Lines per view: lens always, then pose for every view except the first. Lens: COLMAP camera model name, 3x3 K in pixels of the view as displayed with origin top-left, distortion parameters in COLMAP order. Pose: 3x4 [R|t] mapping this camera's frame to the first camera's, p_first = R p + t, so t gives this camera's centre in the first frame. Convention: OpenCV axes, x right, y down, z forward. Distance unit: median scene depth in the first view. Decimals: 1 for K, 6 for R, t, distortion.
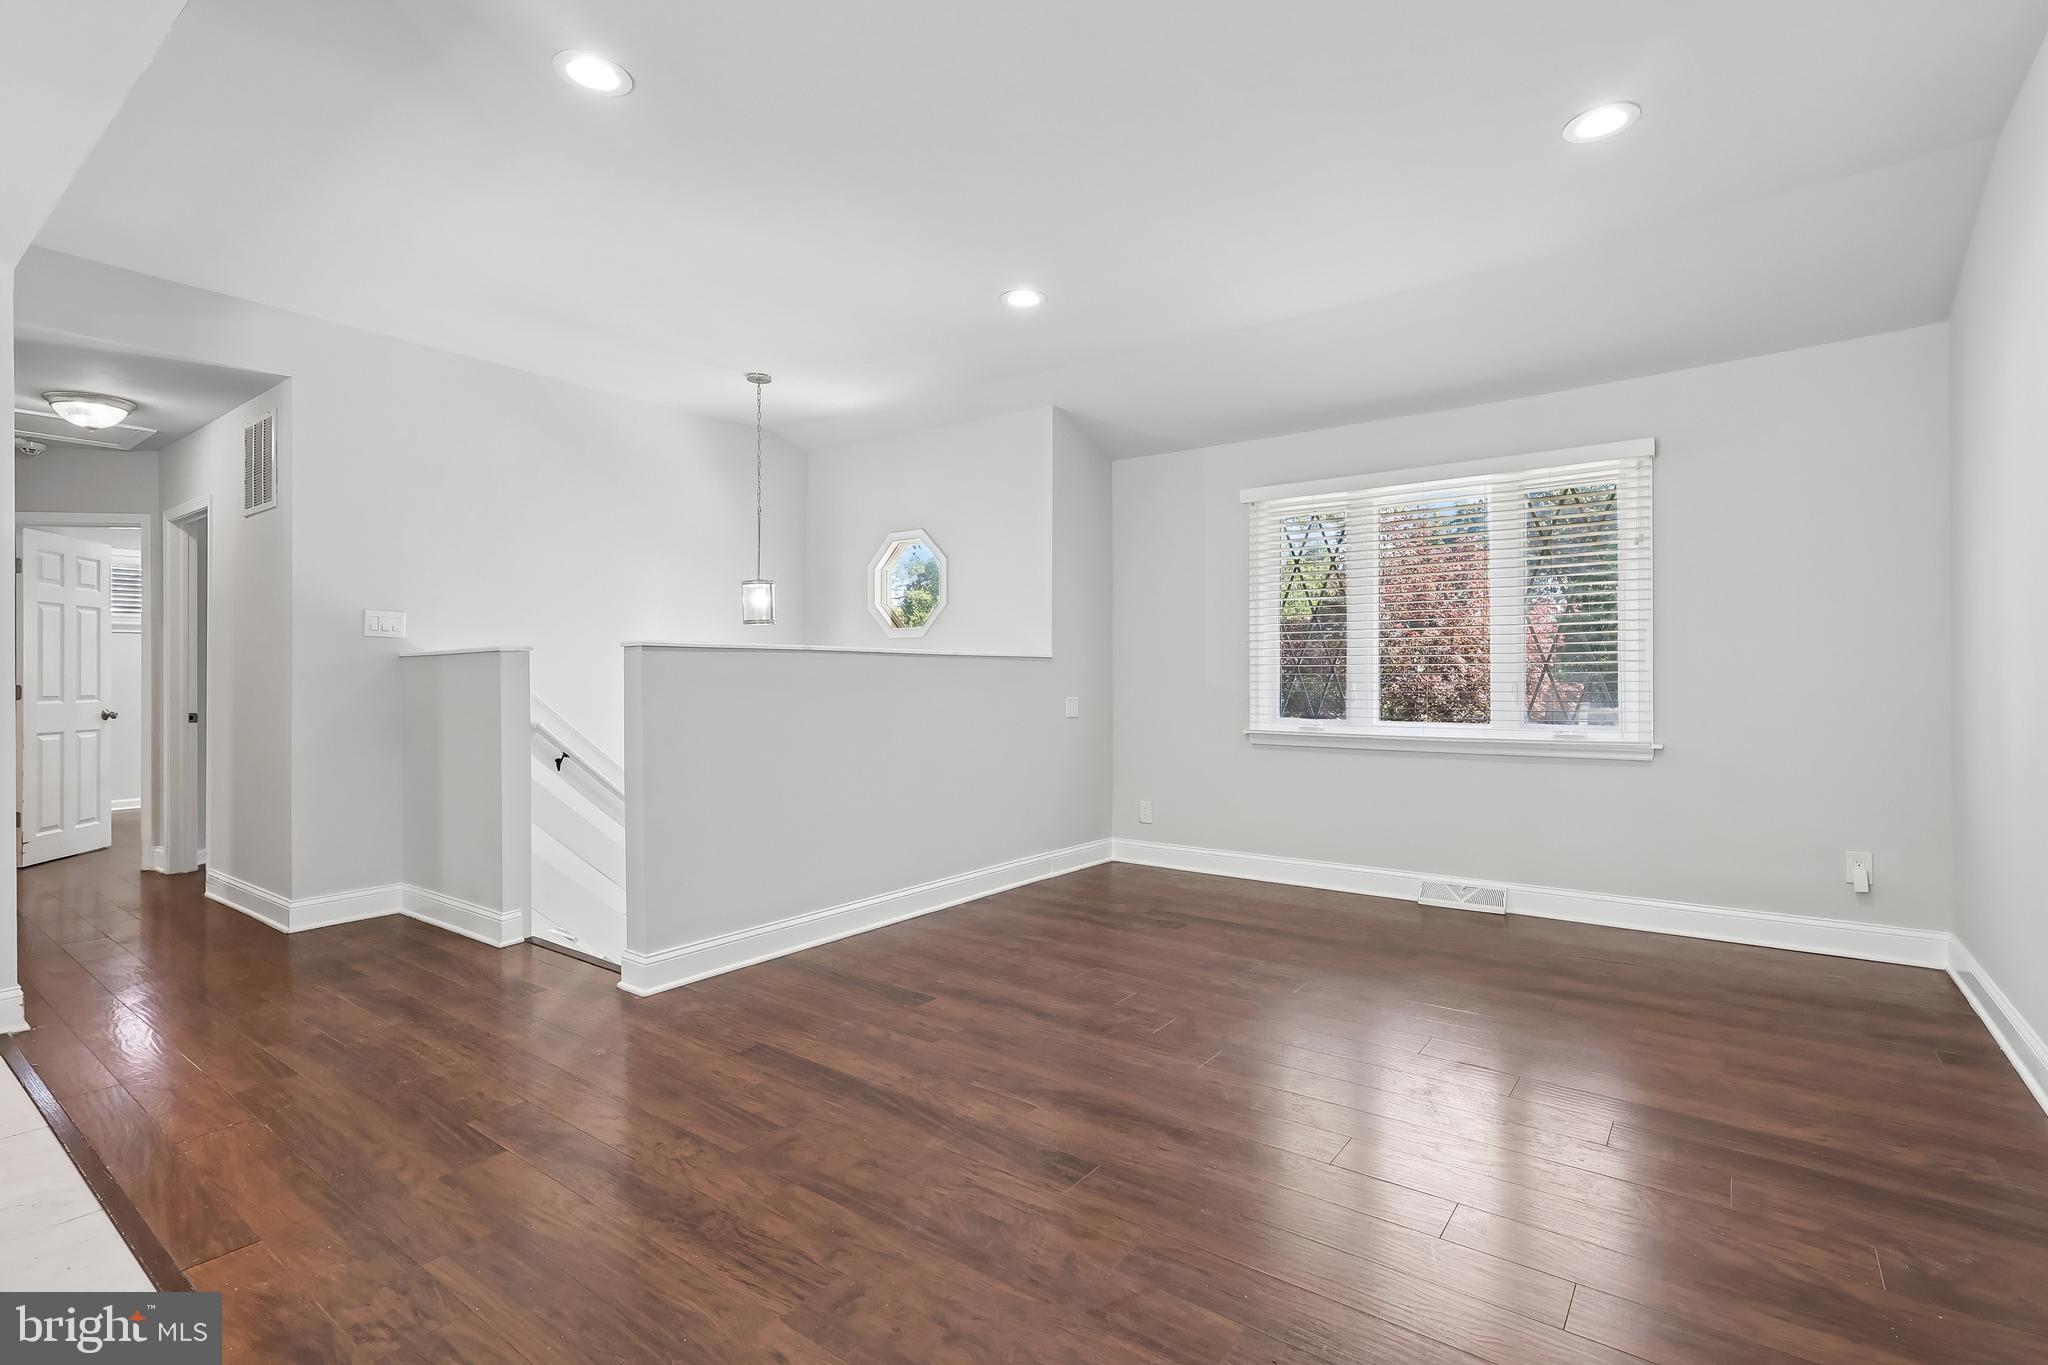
lens RADIAL K [[958.2, 0, 1019.4], [0, 958.2, 665.1], [0, 0, 1]] dist [-0.000620, 0.000607]
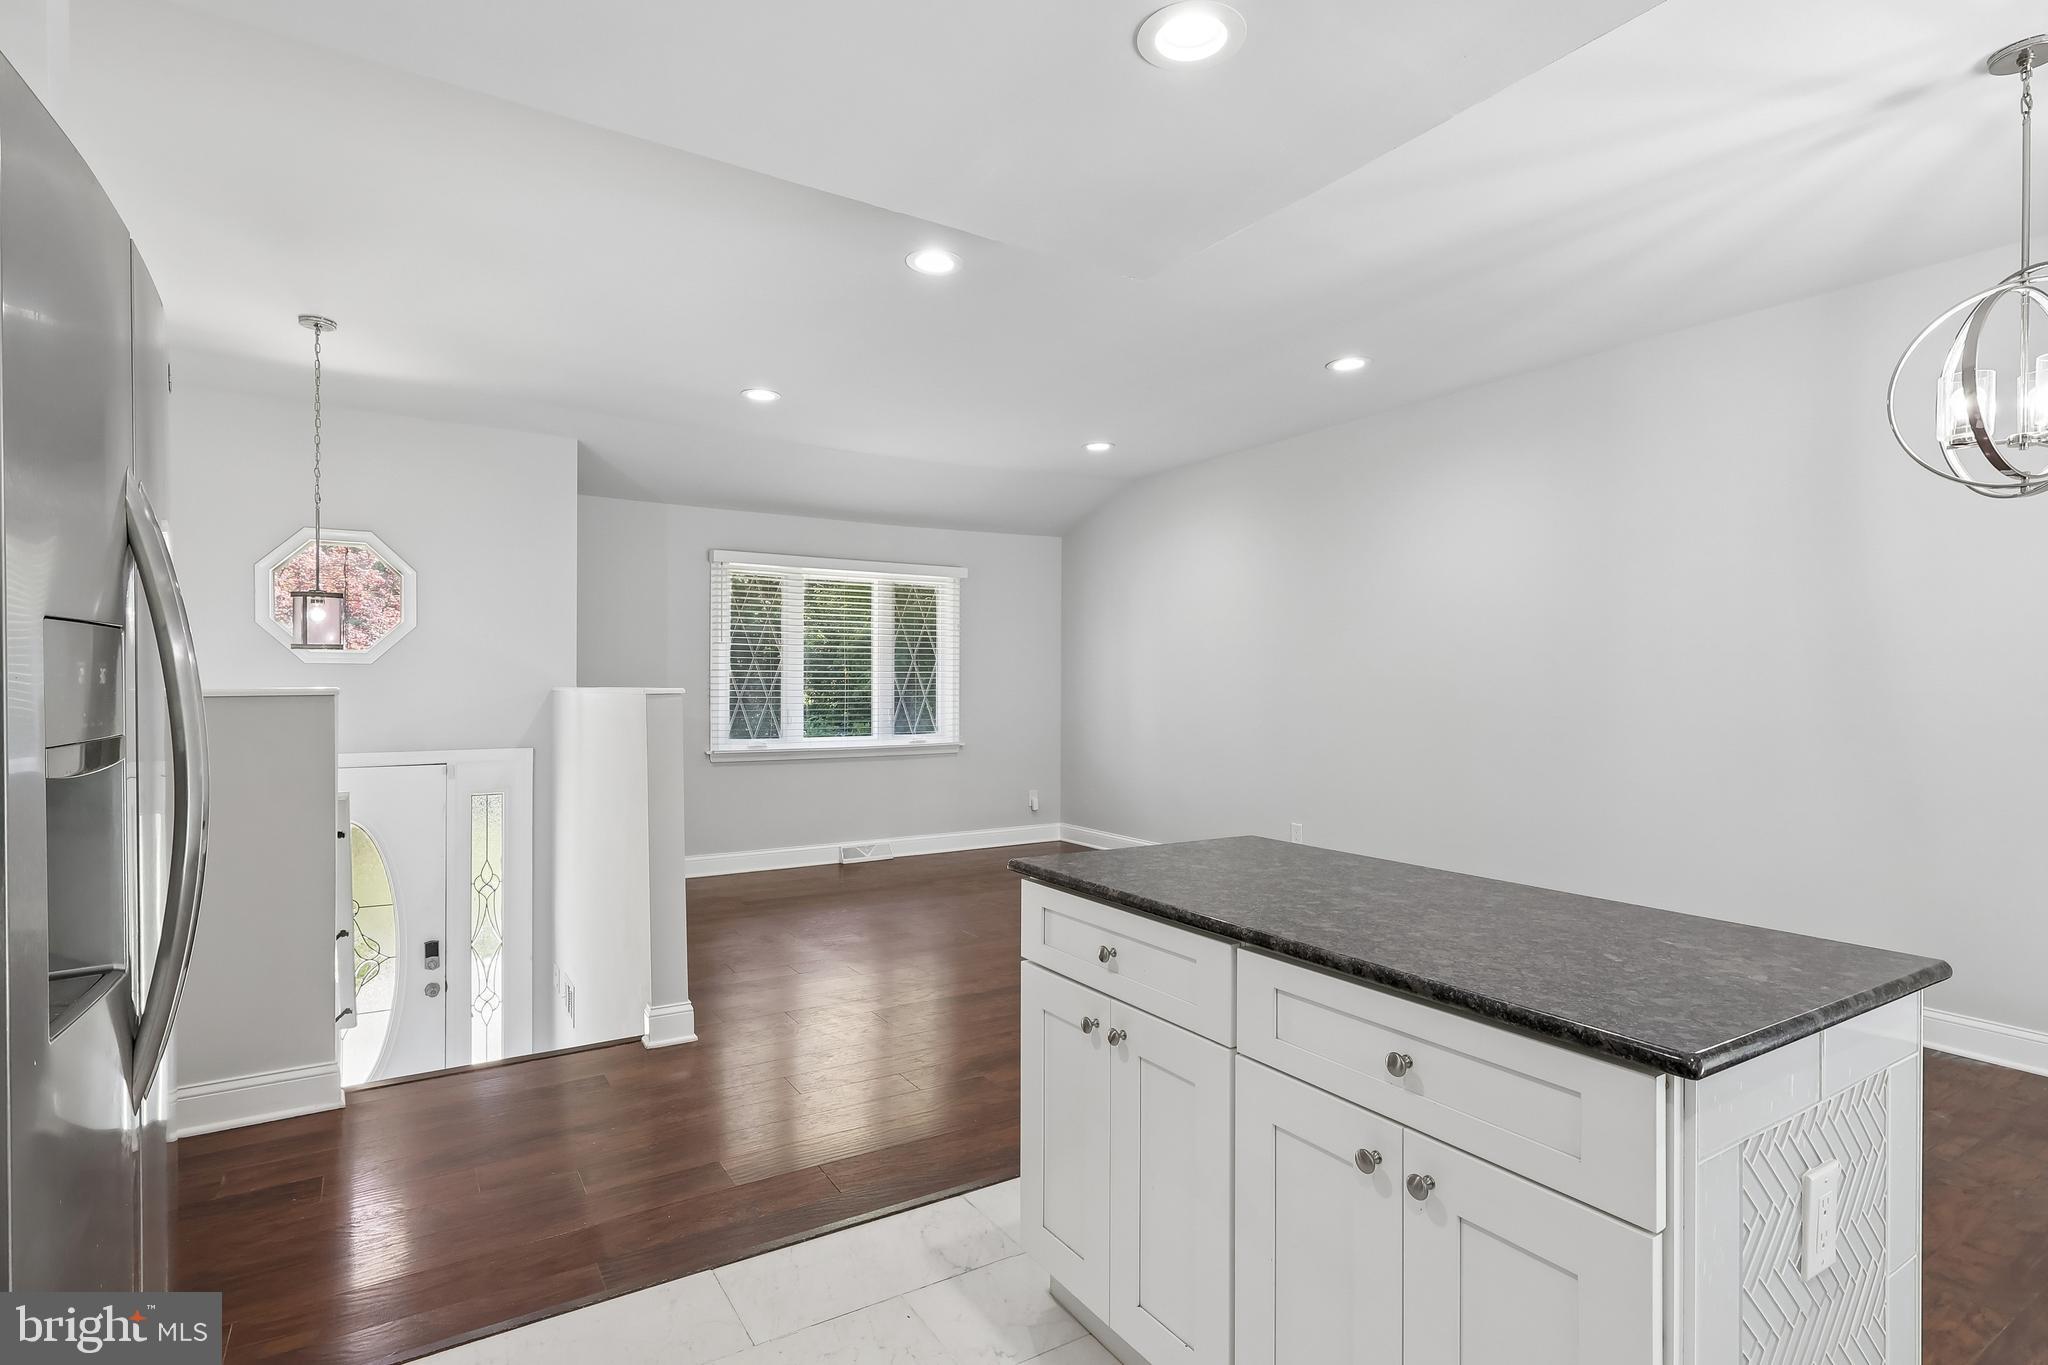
lens RADIAL K [[1014.0, 0, 1019.8], [0, 1014.0, 683.1], [0, 0, 1]] dist [0.002039, -0.000186]
pose [[0.357181, 0.003552, 0.934028, -0.926217], [-0.013093, 0.999914, 0.001204, -0.027229], [-0.933943, -0.012659, 0.357197, 0.219165]]
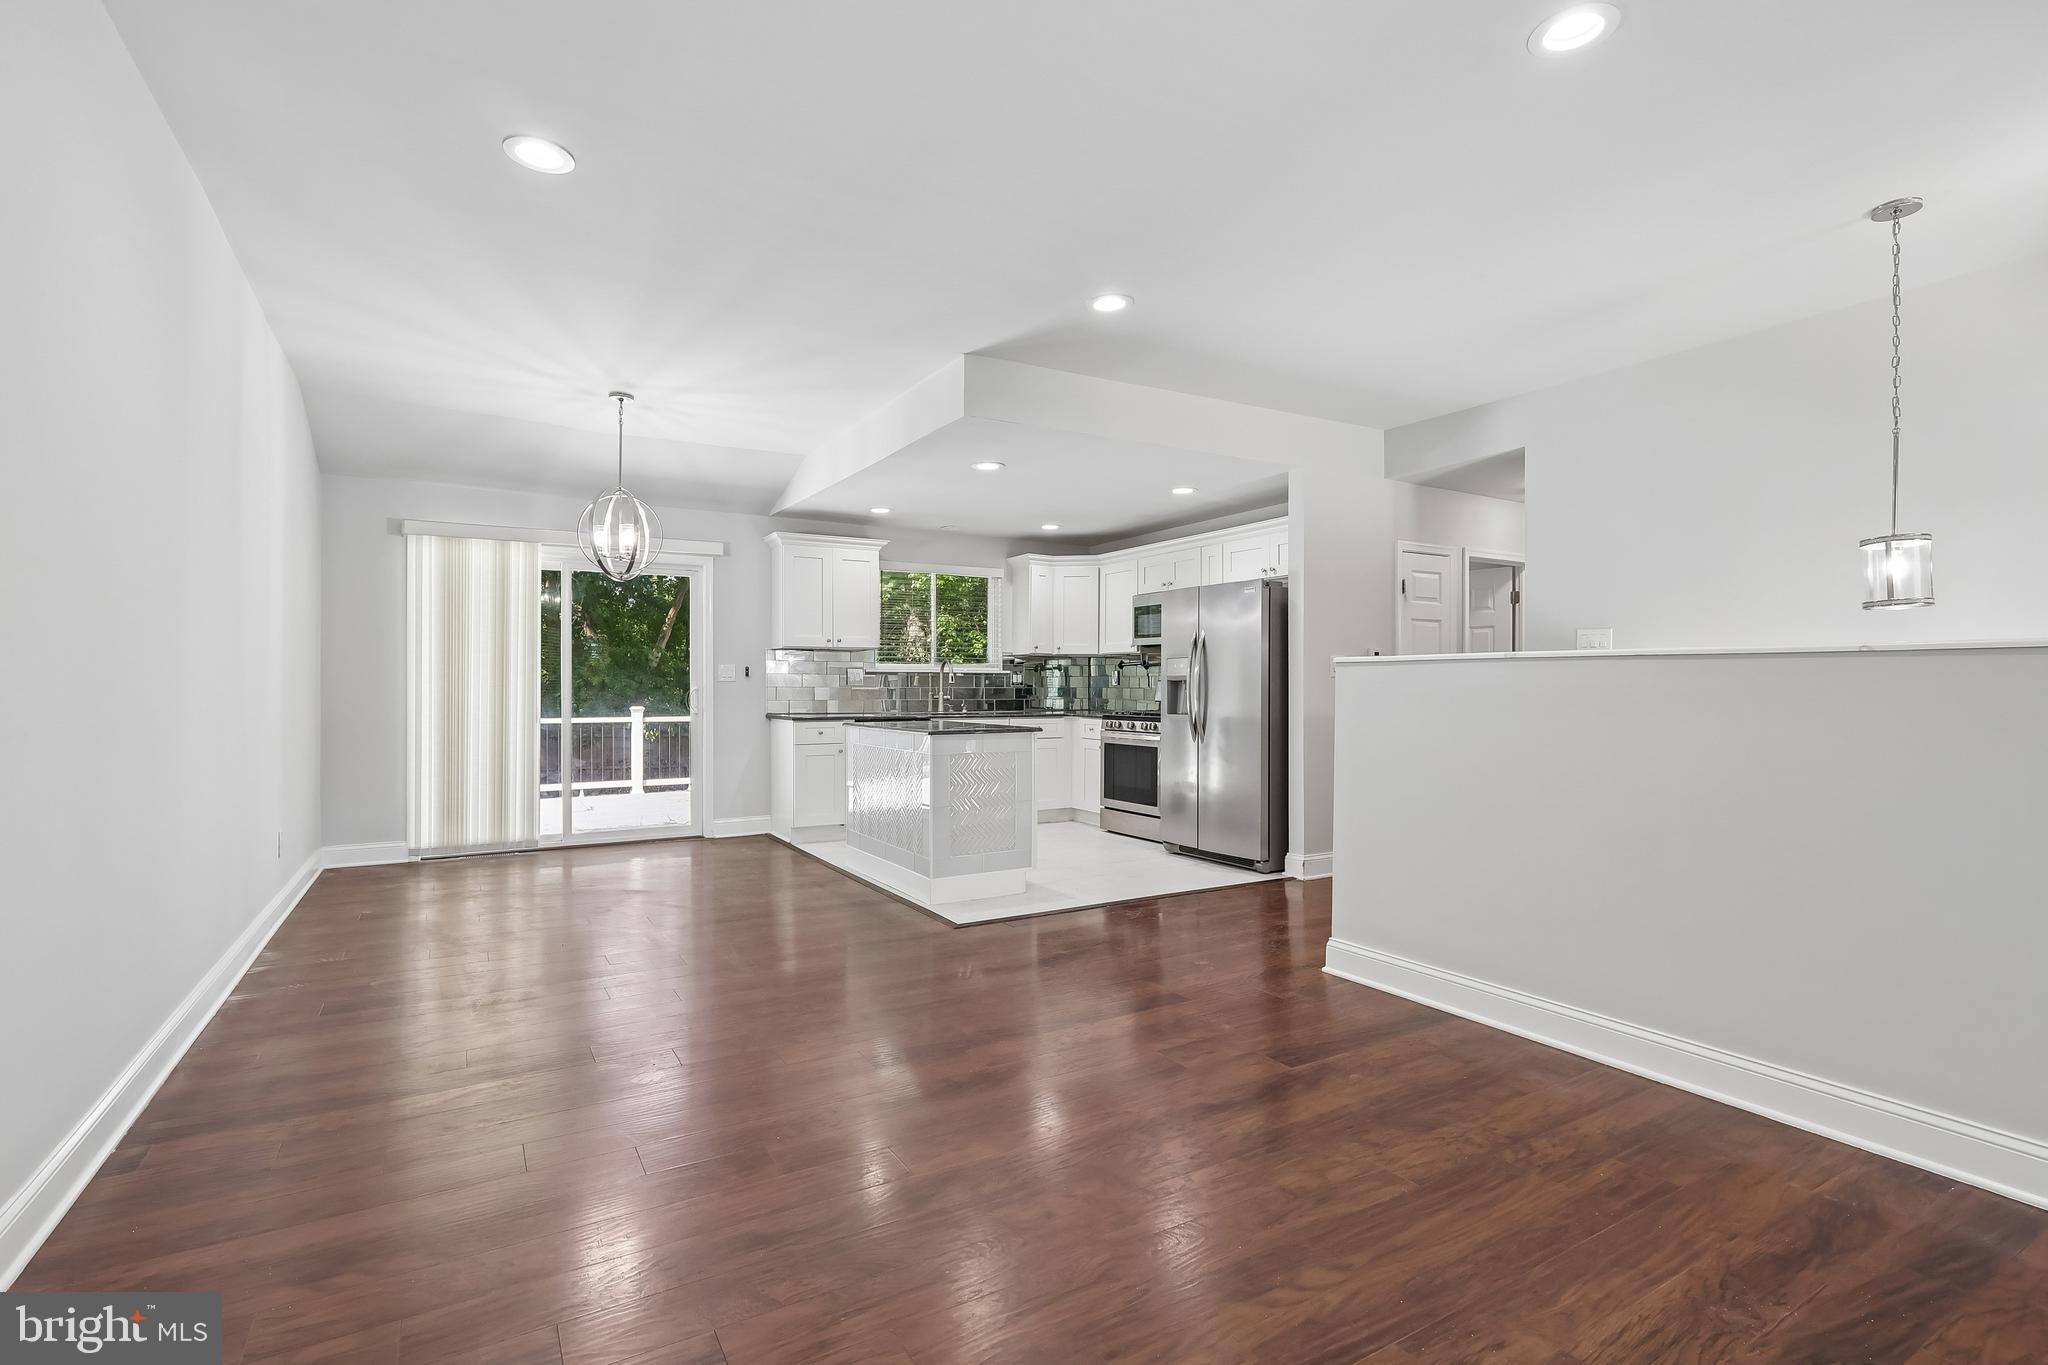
lens RADIAL K [[945.7, 0, 1021.0], [0, 945.7, 681.1], [0, 0, 1]] dist [-0.002761, -0.000109]
pose [[-0.375901, -0.003482, -0.926653, 0.567911], [0.008207, 0.999941, -0.007086, 0.004961], [0.926623, -0.010269, -0.375850, 0.791223]]
